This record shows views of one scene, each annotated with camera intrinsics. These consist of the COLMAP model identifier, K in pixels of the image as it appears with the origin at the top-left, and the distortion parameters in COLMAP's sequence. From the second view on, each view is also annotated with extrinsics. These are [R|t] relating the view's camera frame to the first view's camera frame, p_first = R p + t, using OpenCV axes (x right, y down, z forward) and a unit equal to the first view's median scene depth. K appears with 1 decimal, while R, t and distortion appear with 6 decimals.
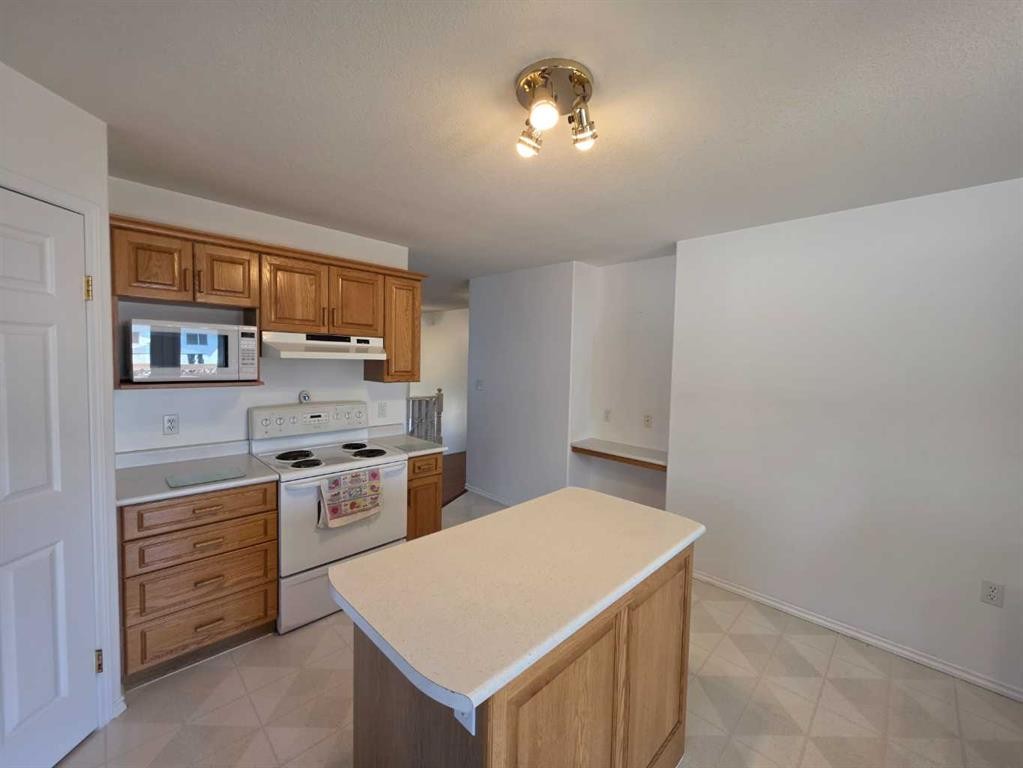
lens RADIAL K [[412.2, 0, 510.1], [0, 412.2, 380.5], [0, 0, 1]] dist [-0.002091, 0.000594]
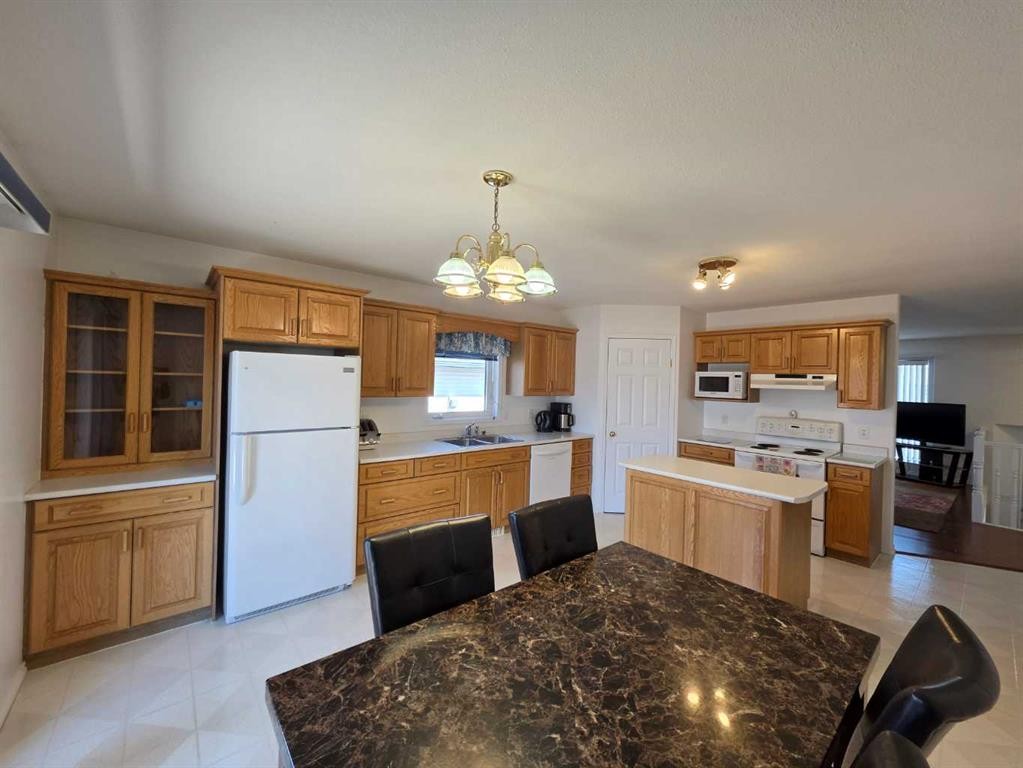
lens RADIAL K [[412.2, 0, 511.1], [0, 412.2, 377.9], [0, 0, 1]] dist [-0.002091, 0.000594]
pose [[-0.074233, -0.025229, -0.996922, 1.346240], [-0.076413, 0.996885, -0.019538, 0.019599], [0.994309, 0.074728, -0.075929, 0.051132]]
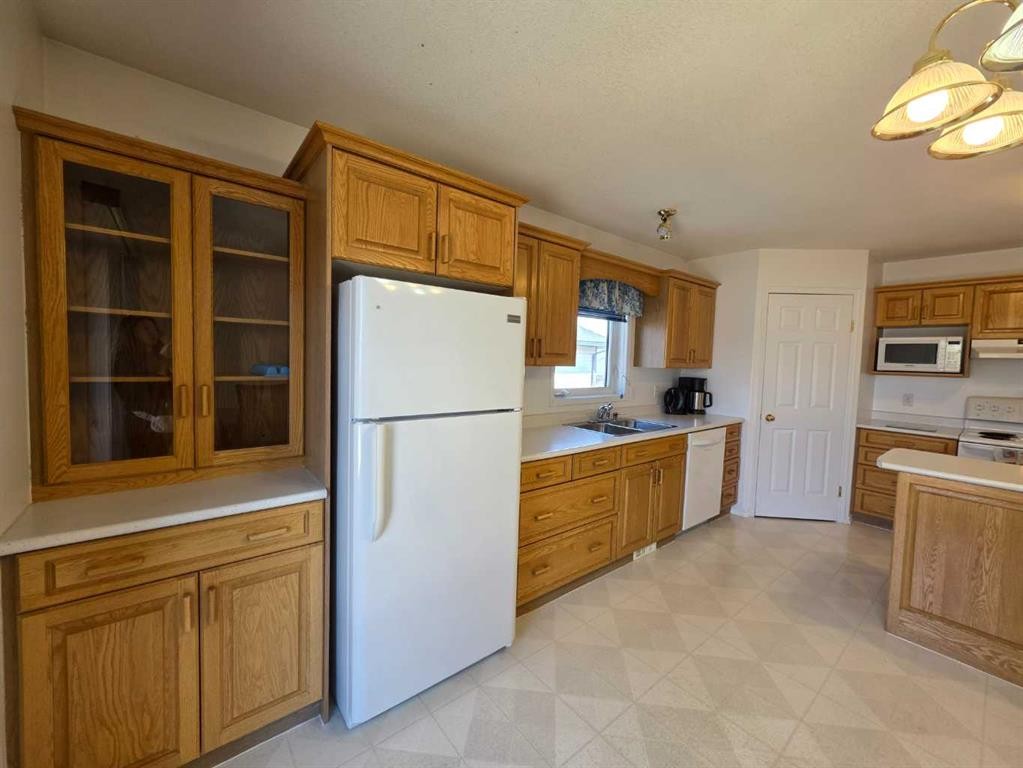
lens RADIAL K [[412.2, 0, 509.6], [0, 412.2, 378.1], [0, 0, 1]] dist [-0.002091, 0.000594]
pose [[-0.092403, 0.027804, -0.995333, 0.943967], [-0.081096, 0.996079, 0.035354, 0.090205], [0.992414, 0.083985, -0.089786, -0.435293]]
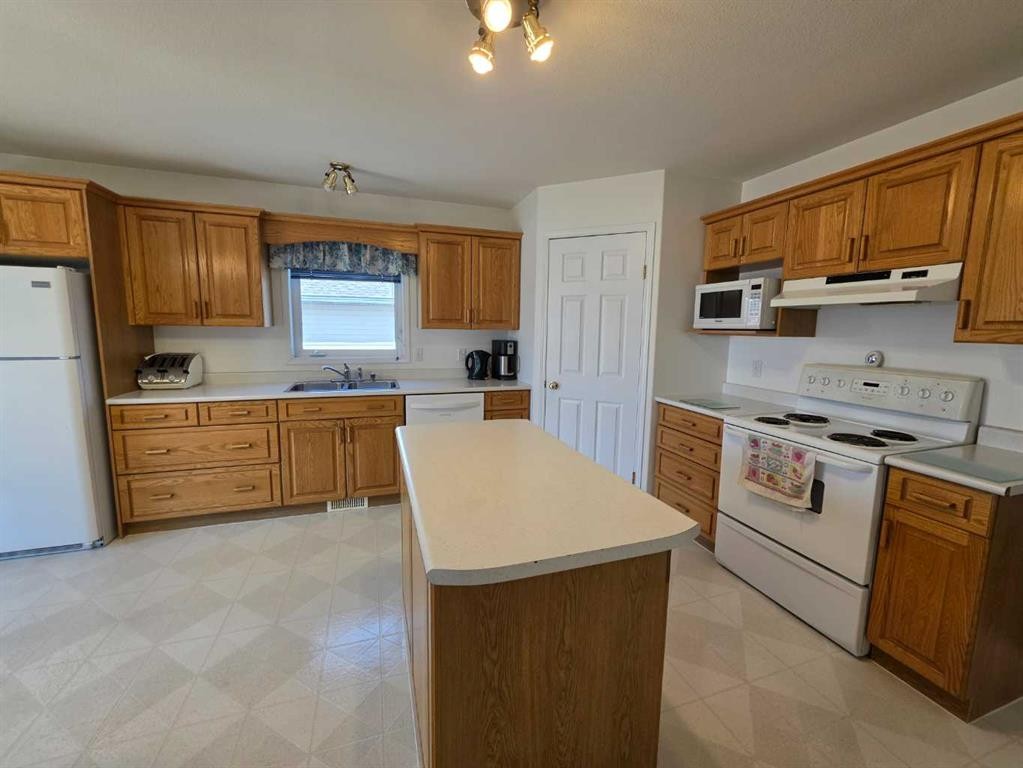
lens RADIAL K [[412.2, 0, 510.6], [0, 412.2, 378.1], [0, 0, 1]] dist [-0.002091, 0.000594]
pose [[-0.441537, 0.084281, -0.893276, 0.579669], [-0.067610, 0.989623, 0.126790, 0.029318], [0.894692, 0.116377, -0.431257, 0.854713]]
